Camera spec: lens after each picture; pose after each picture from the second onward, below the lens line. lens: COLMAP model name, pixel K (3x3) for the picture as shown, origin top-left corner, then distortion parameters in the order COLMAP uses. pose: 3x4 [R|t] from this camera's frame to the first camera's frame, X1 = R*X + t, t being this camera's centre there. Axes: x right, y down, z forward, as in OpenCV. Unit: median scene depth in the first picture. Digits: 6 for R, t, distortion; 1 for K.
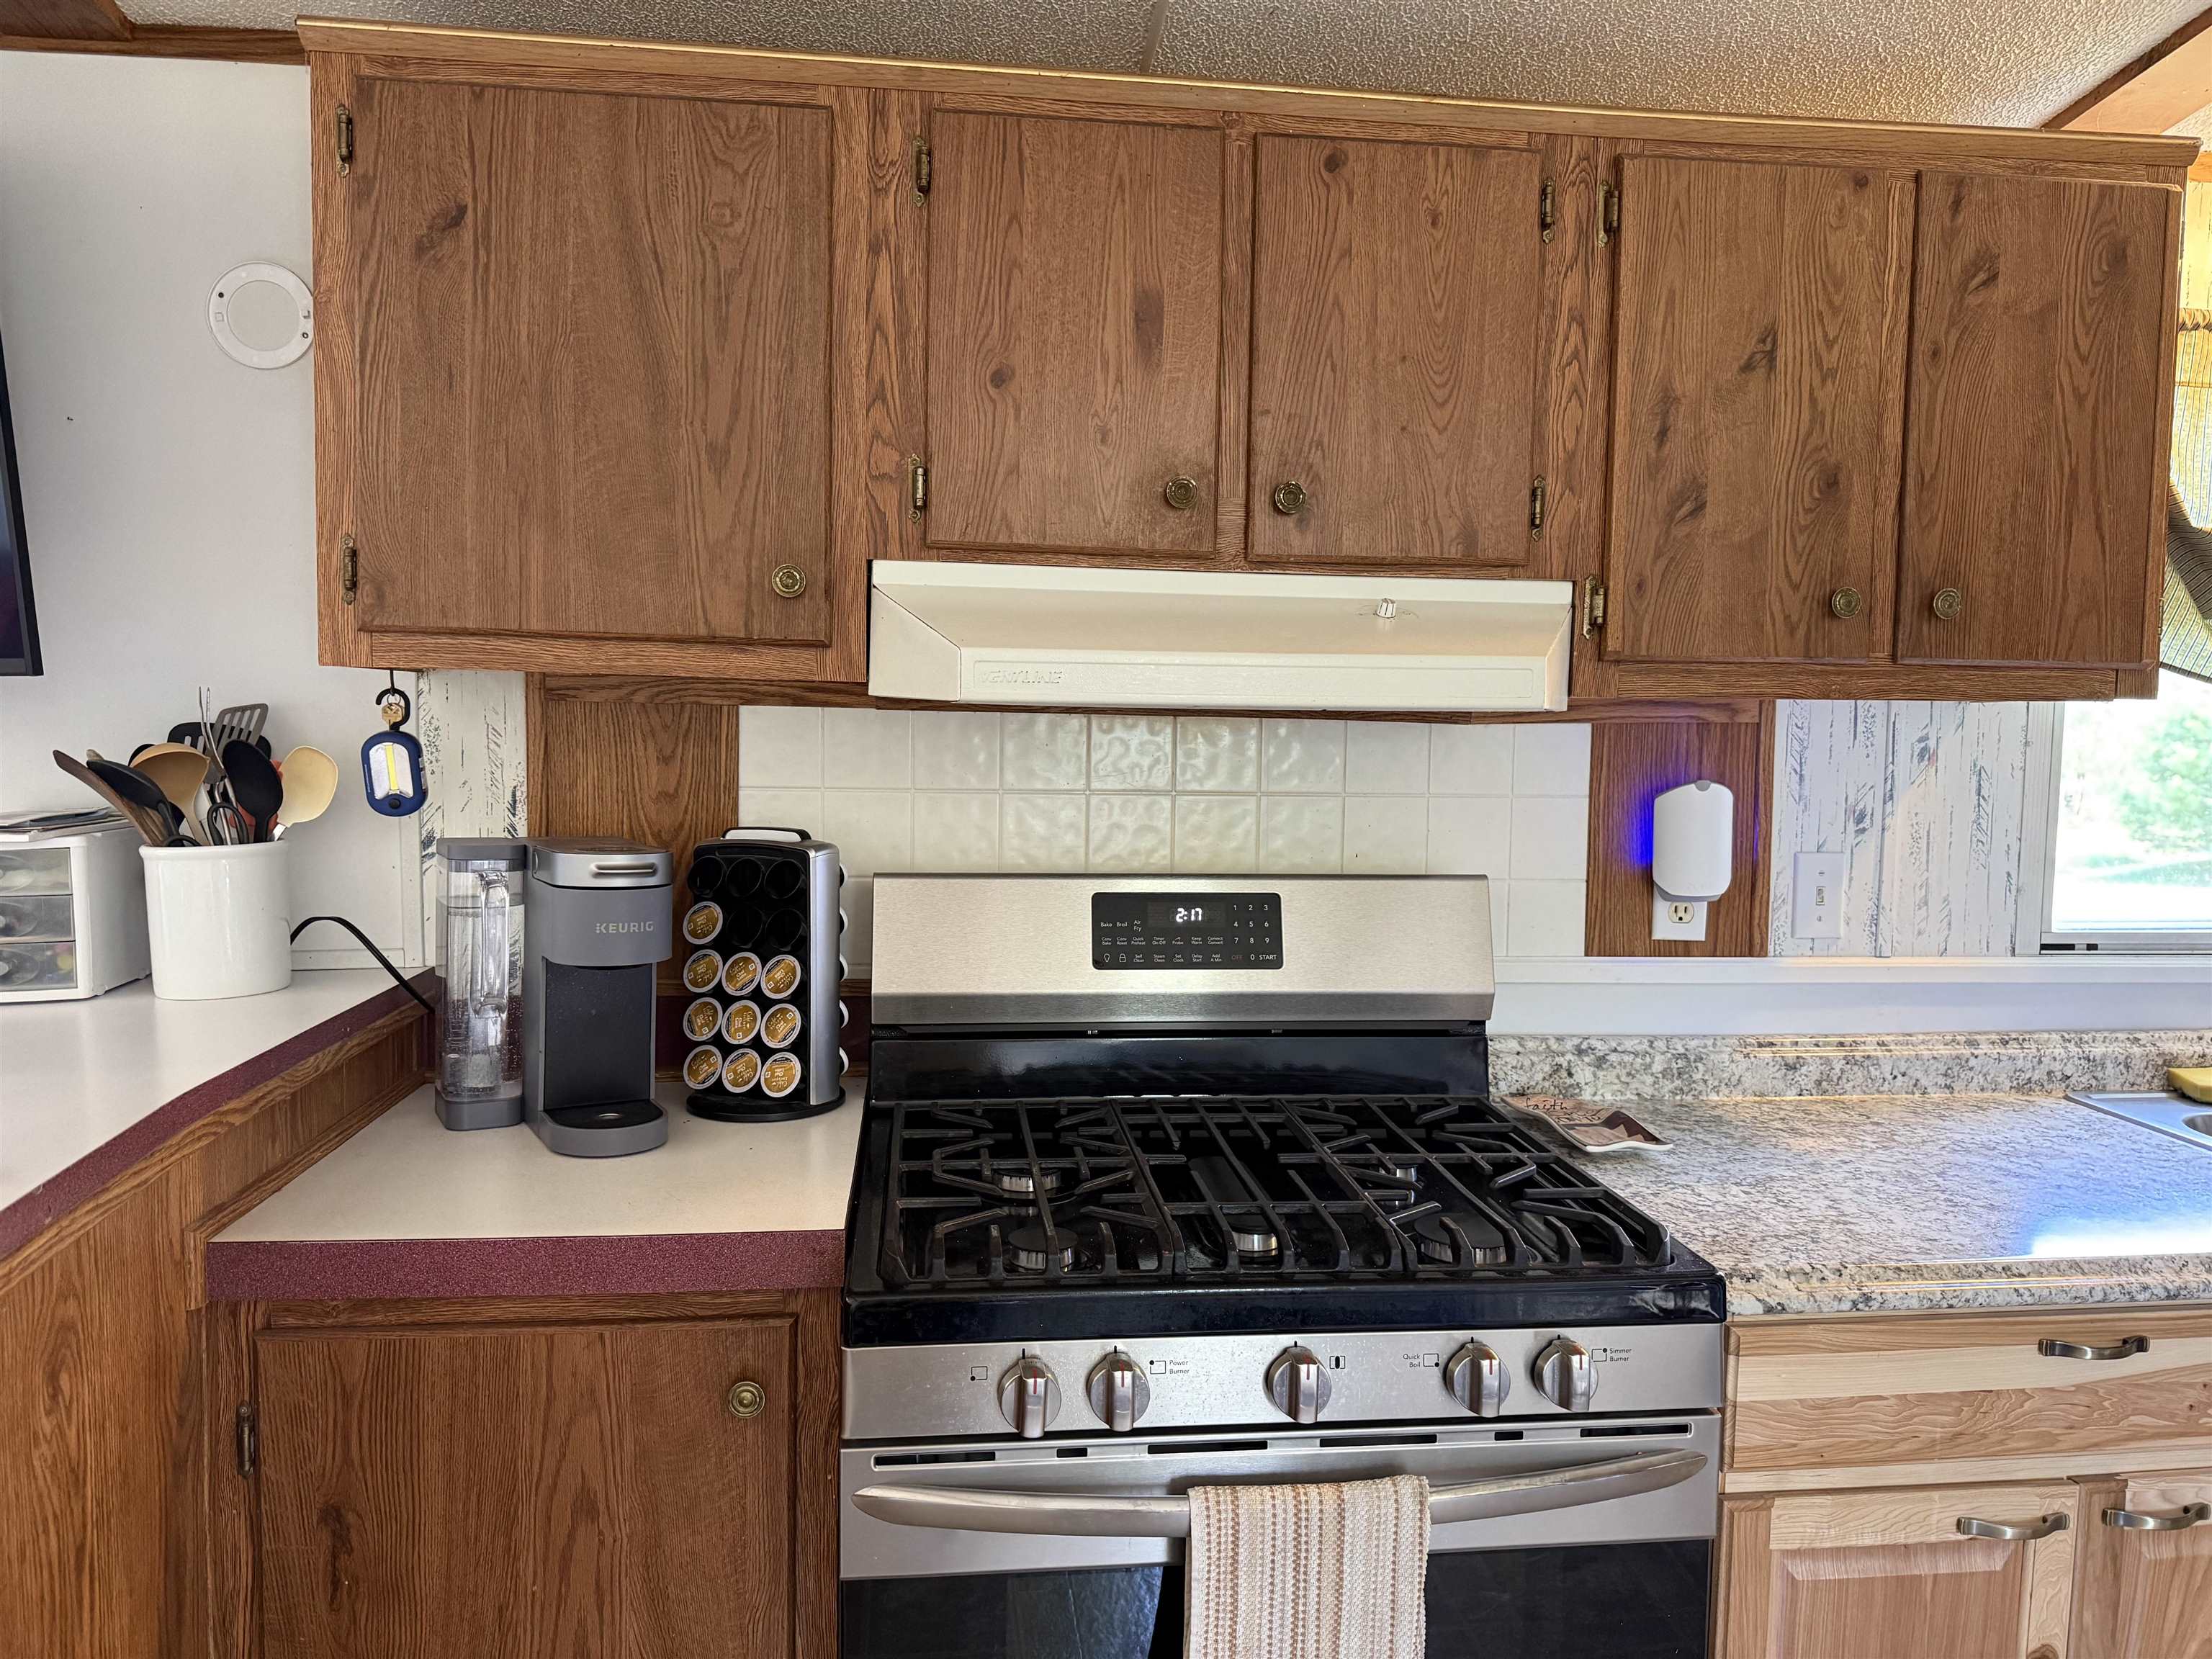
lens RADIAL K [[1543.5, 0, 1091.4], [0, 1543.5, 826.2], [0, 0, 1]] dist [0.036106, -0.067224]
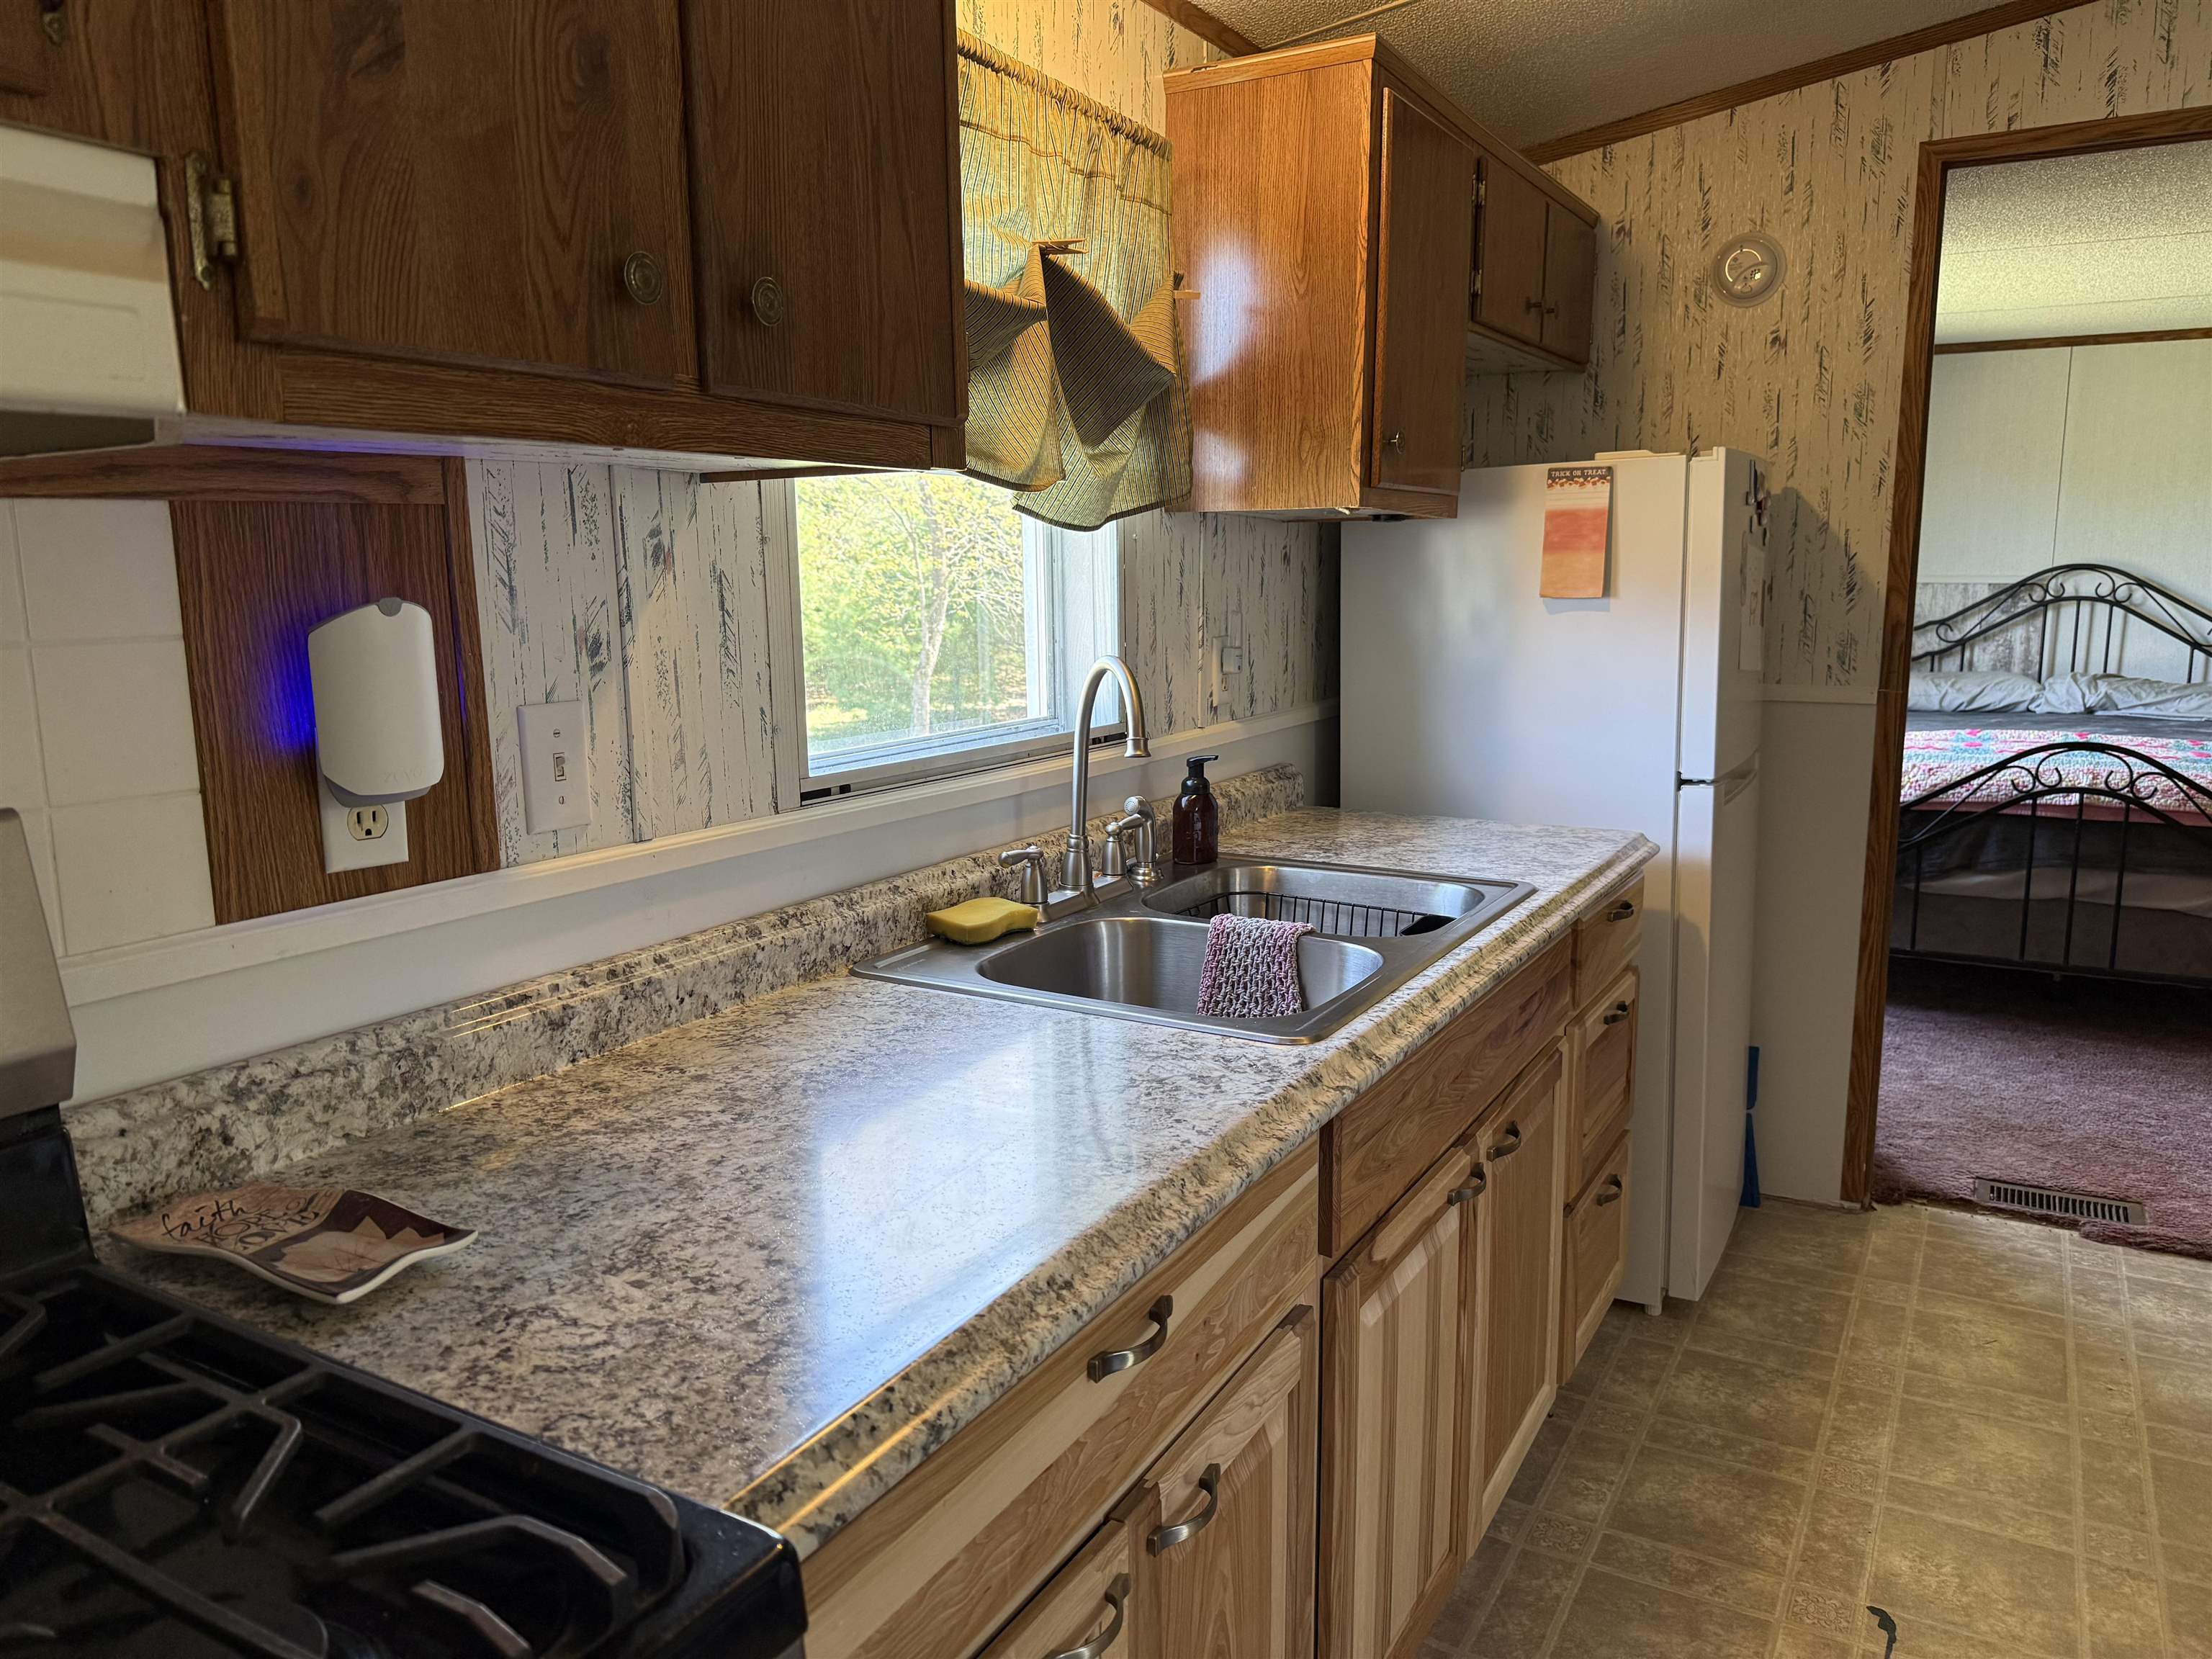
lens RADIAL K [[1543.5, 0, 1091.4], [0, 1543.5, 826.2], [0, 0, 1]] dist [0.036106, -0.067224]
pose [[0.590468, -0.152820, 0.792461, 0.067715], [0.079581, 0.988149, 0.131260, 0.000220], [-0.803128, -0.014440, 0.595631, 0.417156]]
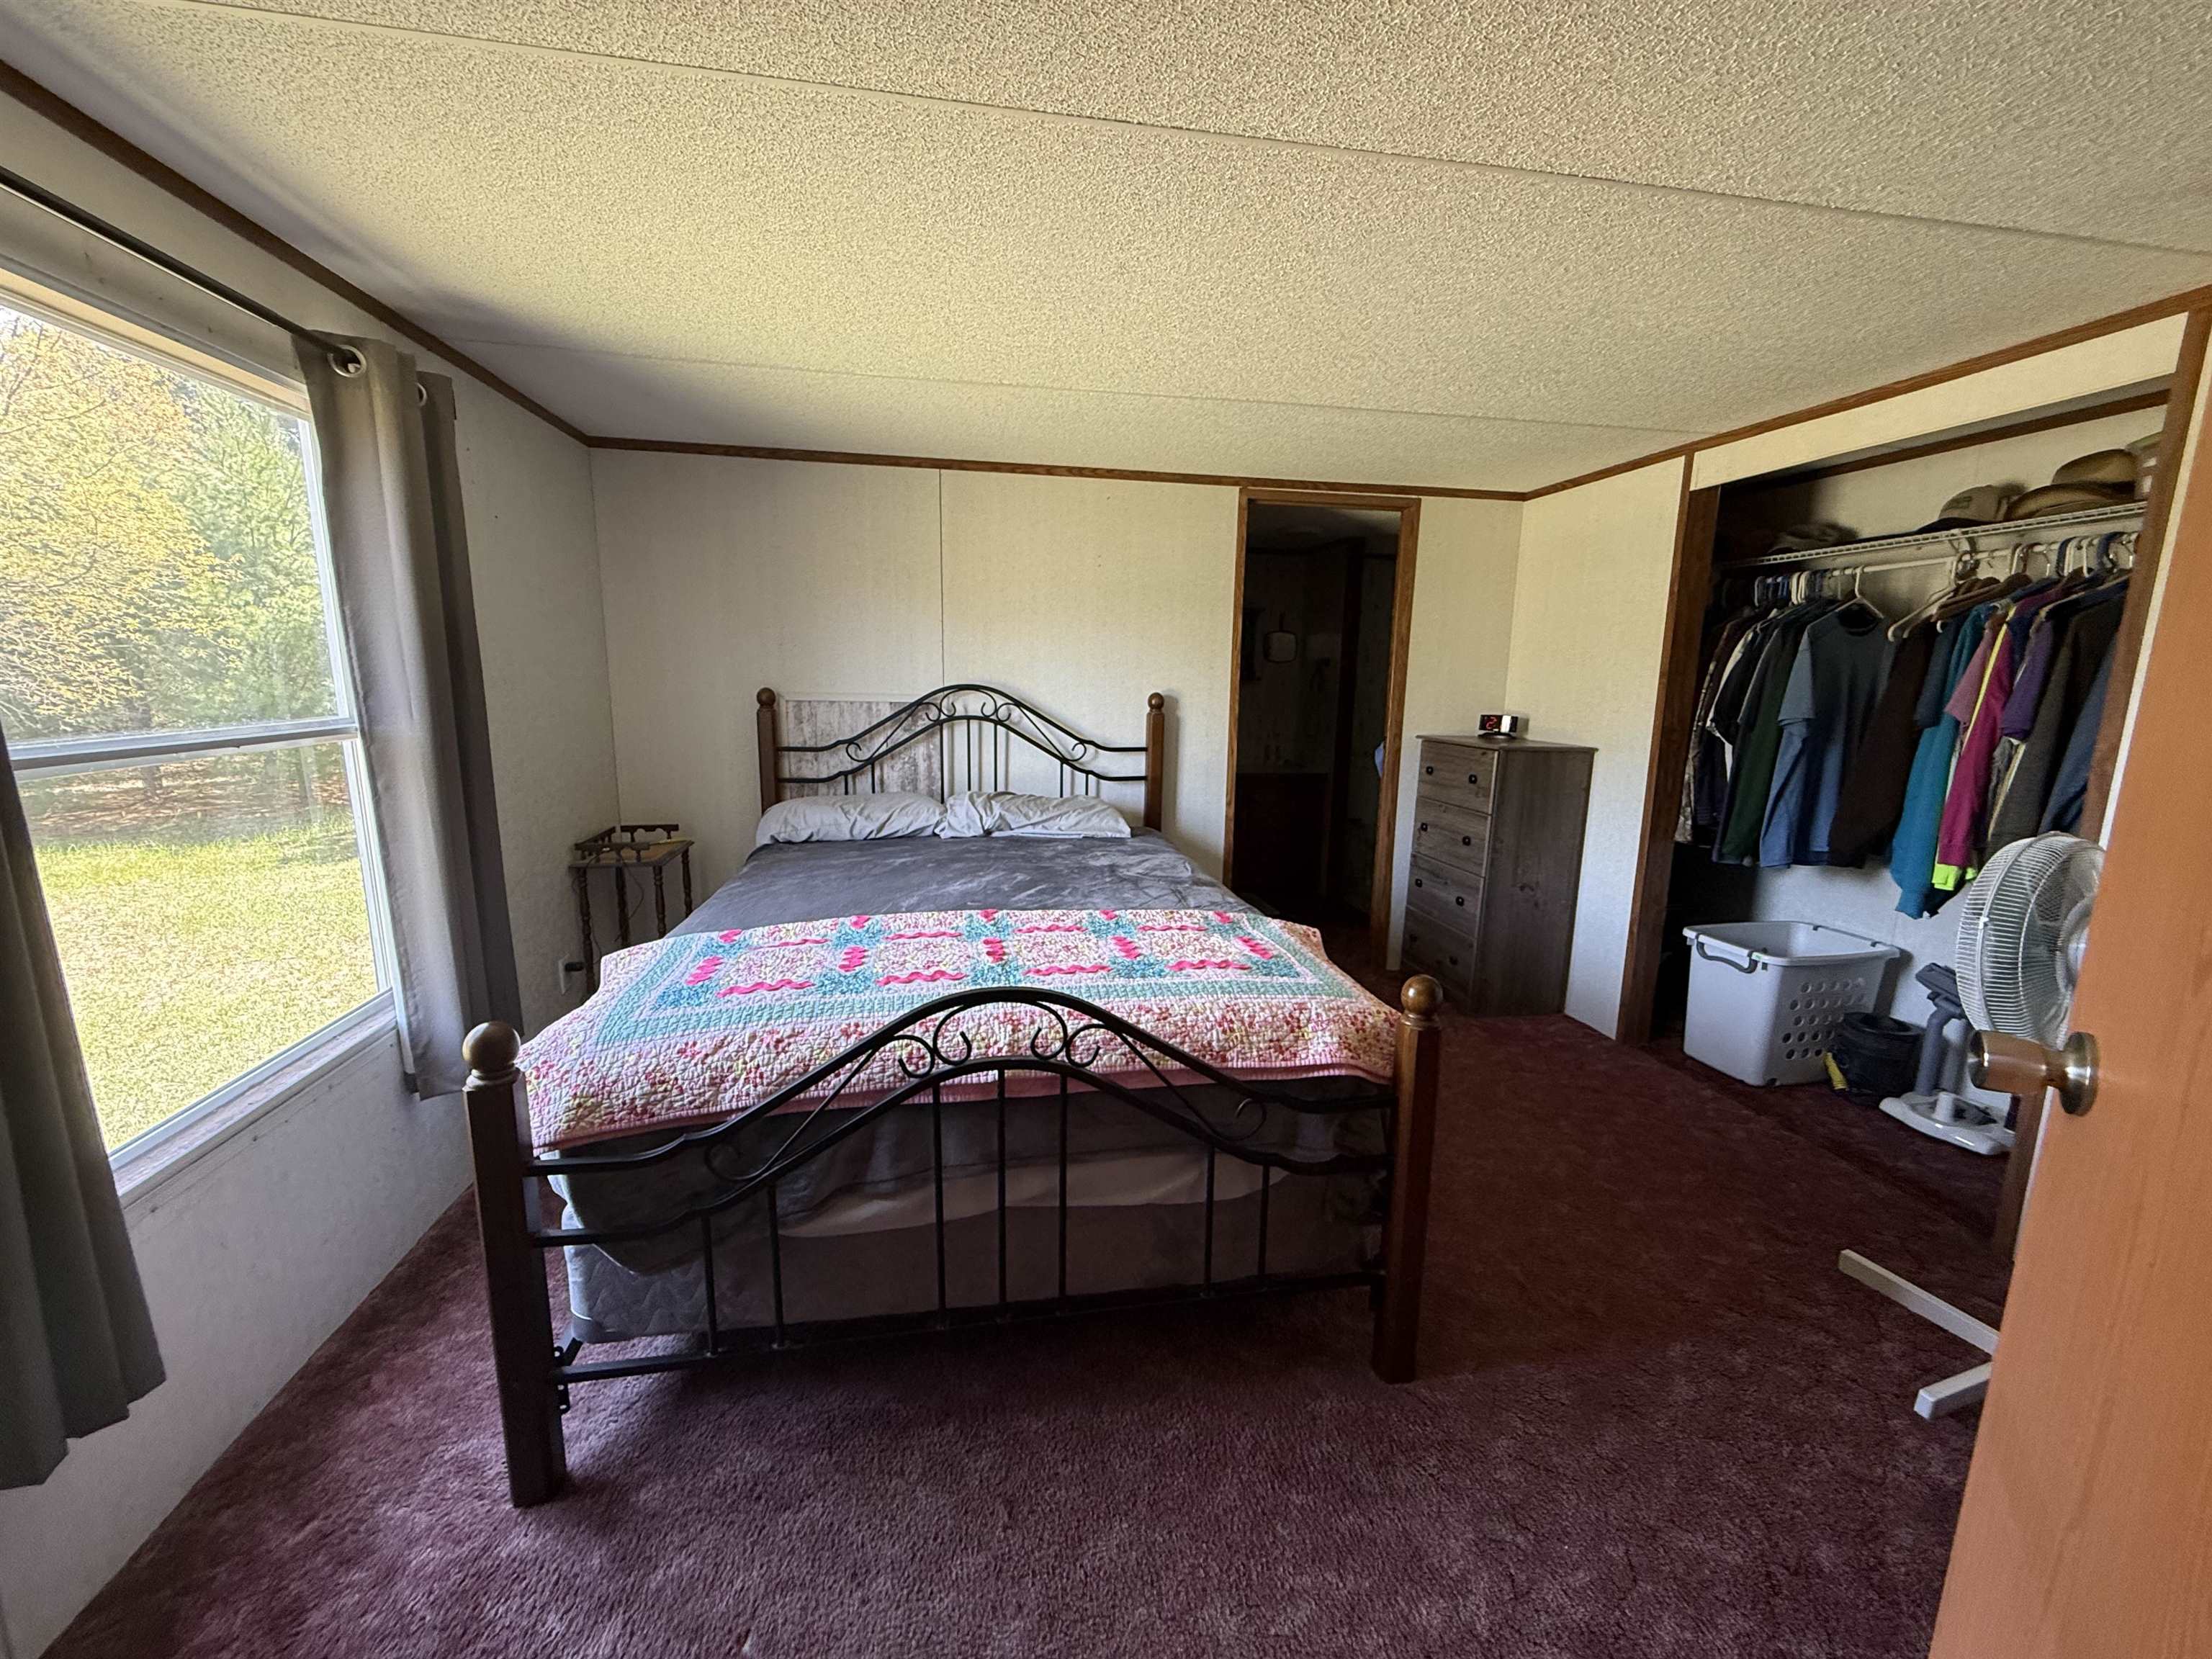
lens RADIAL K [[880.6, 0, 1100.0], [0, 880.6, 830.7], [0, 0, 1]] dist [0.000845, -0.000006]
pose [[-0.077237, -0.192009, 0.978349, 1.774503], [0.057771, 0.978770, 0.196652, -0.001532], [-0.995338, 0.071709, -0.064505, 0.535657]]
